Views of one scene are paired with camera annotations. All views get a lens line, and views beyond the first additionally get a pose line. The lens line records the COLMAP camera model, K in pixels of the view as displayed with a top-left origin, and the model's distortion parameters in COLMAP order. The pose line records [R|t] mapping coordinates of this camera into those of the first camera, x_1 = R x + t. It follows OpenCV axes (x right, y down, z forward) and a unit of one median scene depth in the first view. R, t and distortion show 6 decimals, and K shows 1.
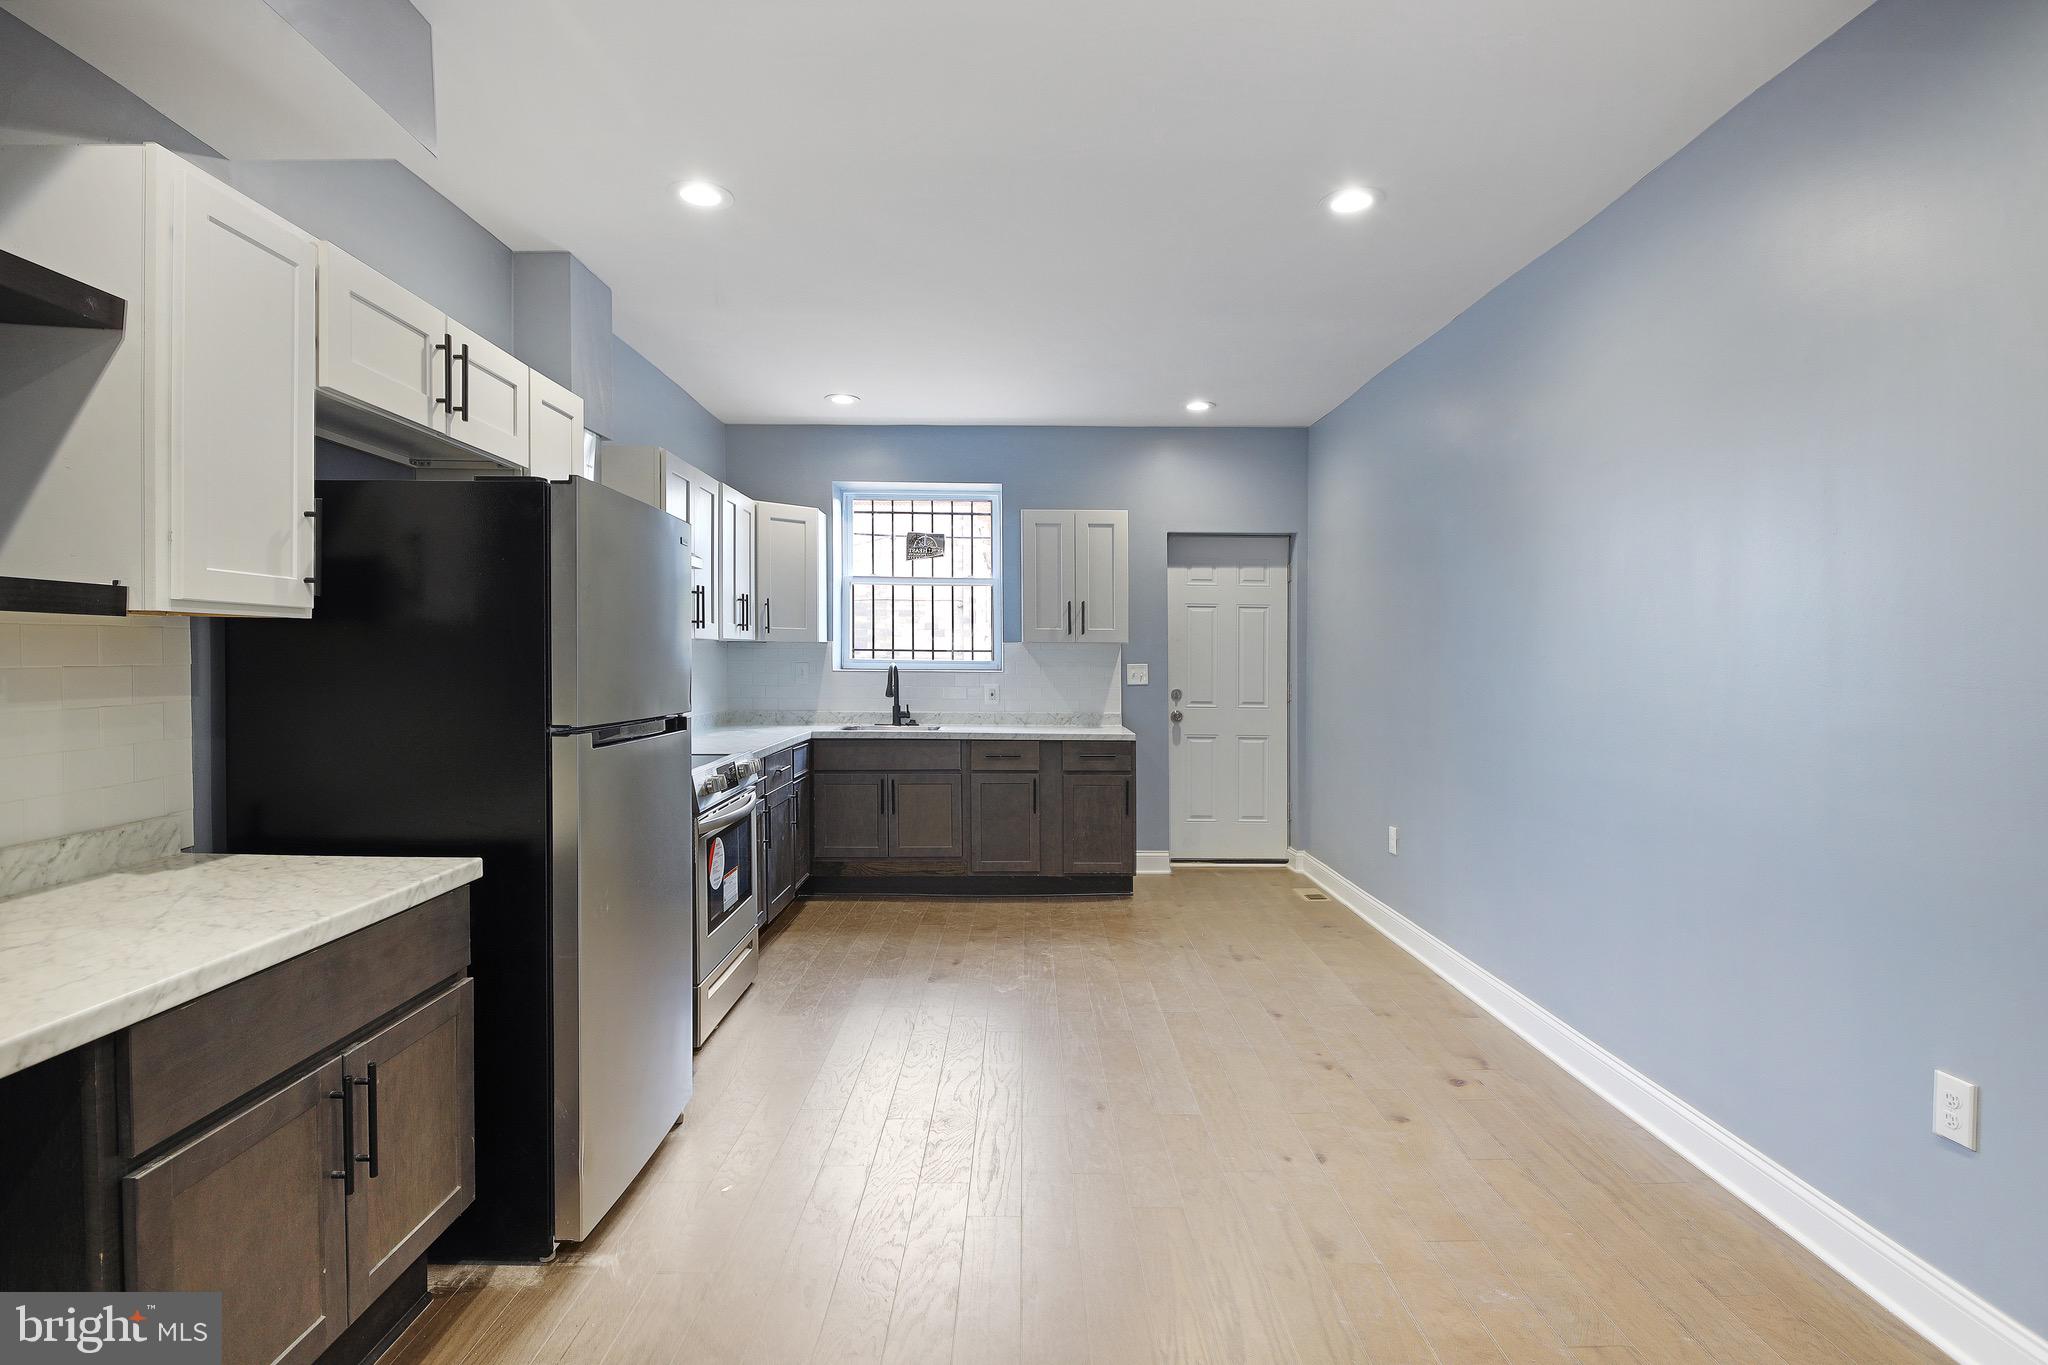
lens RADIAL K [[1049.0, 0, 1025.0], [0, 1049.0, 673.2], [0, 0, 1]] dist [-0.022274, -0.001298]
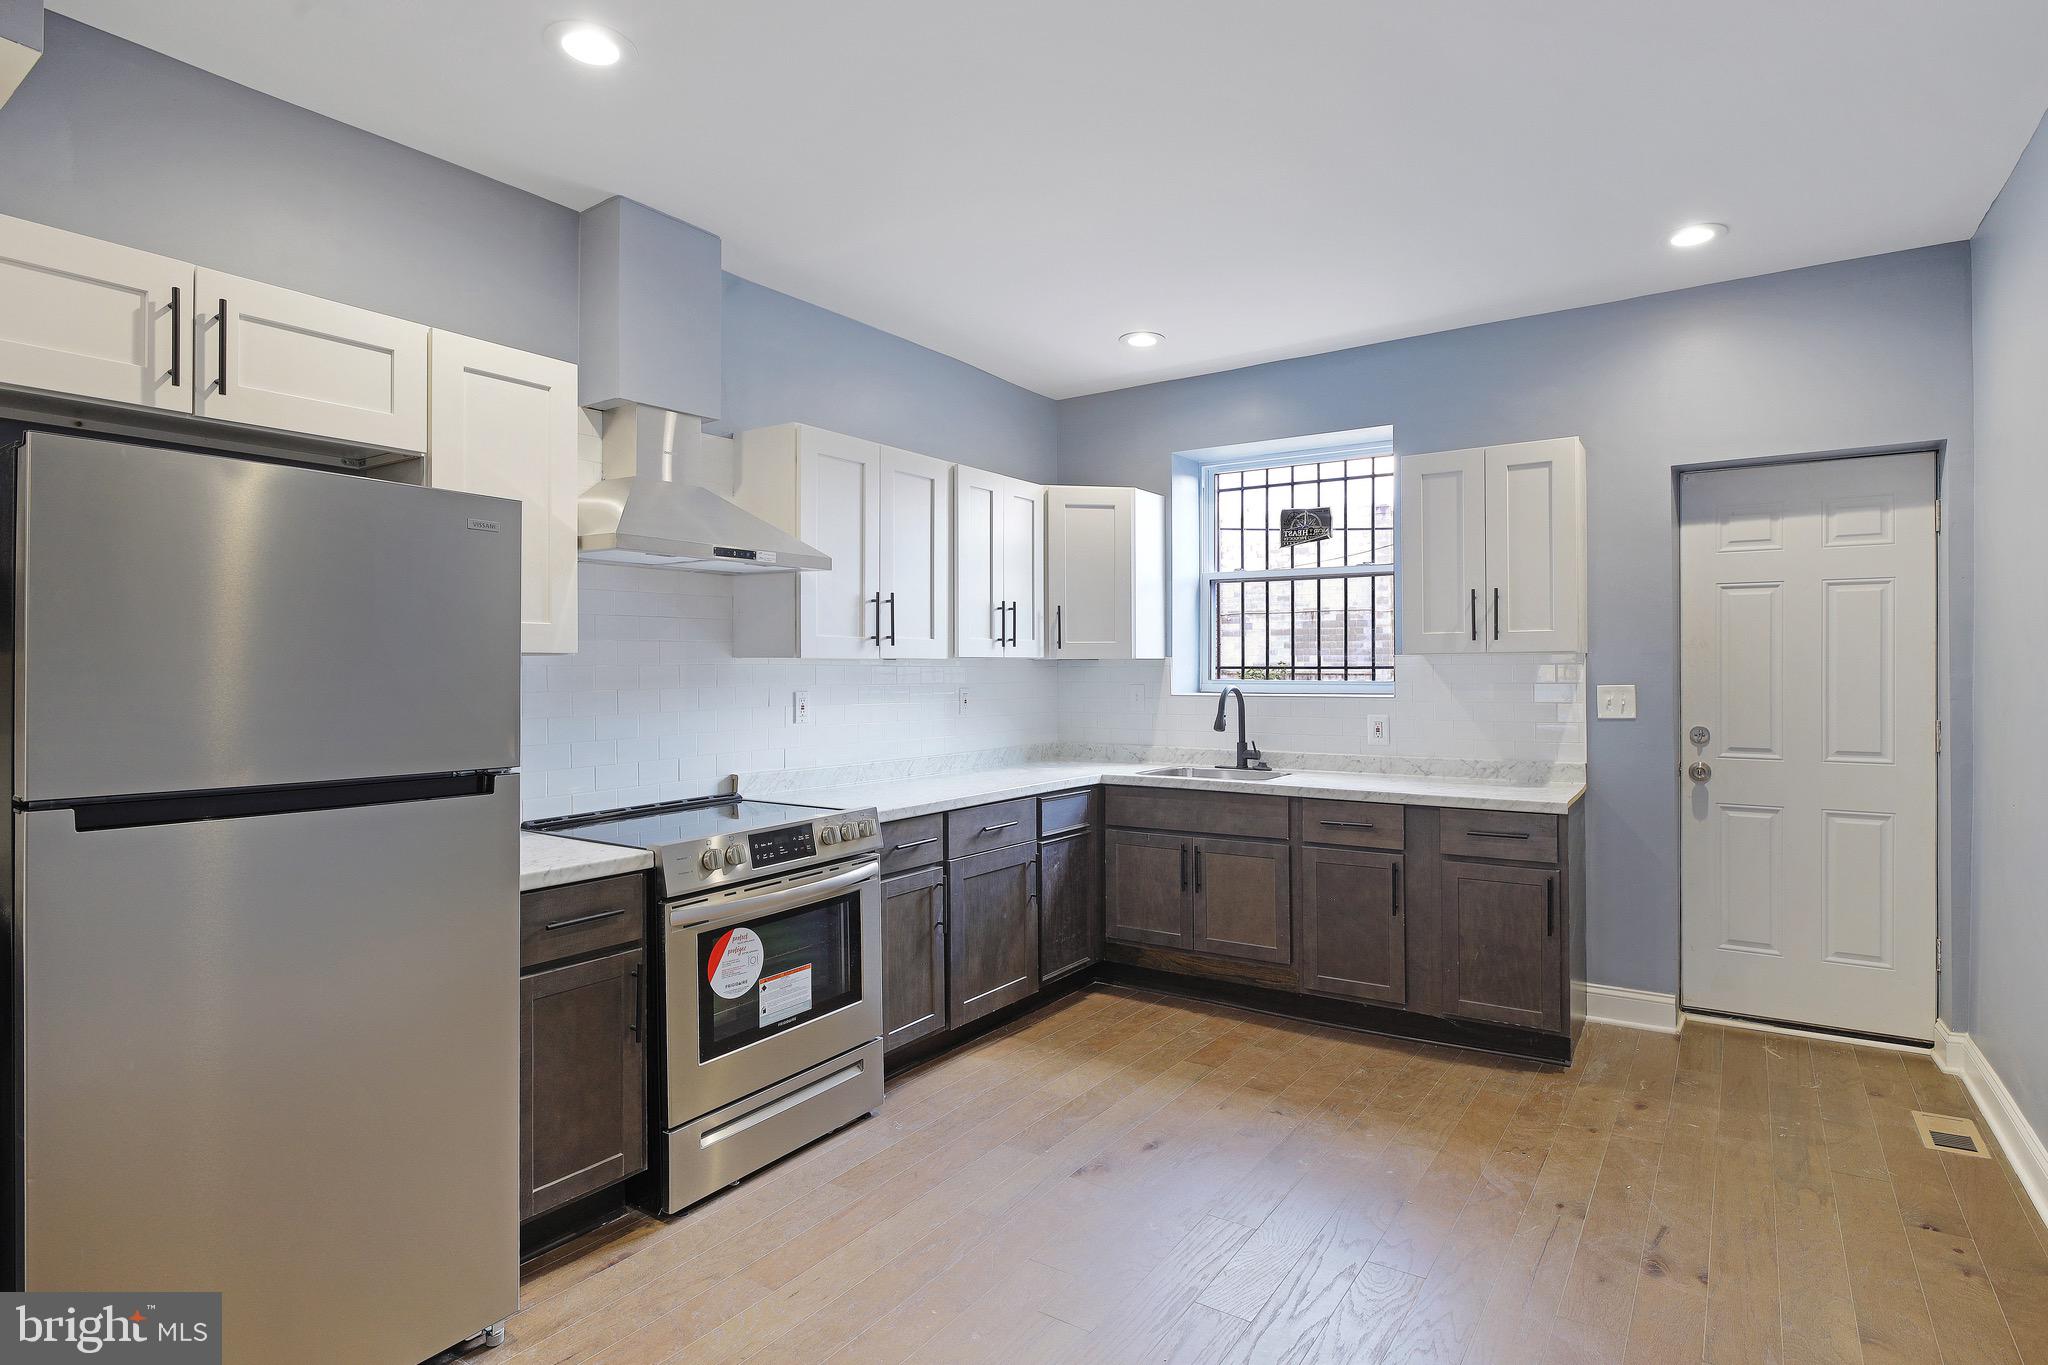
lens RADIAL K [[1049.0, 0, 1022.0], [0, 1049.0, 689.3], [0, 0, 1]] dist [-0.022274, -0.001298]
pose [[0.818671, -0.001174, -0.574262, 0.178640], [0.001855, 0.999998, 0.000599, -0.007553], [0.574260, -0.001556, 0.818671, 0.306048]]
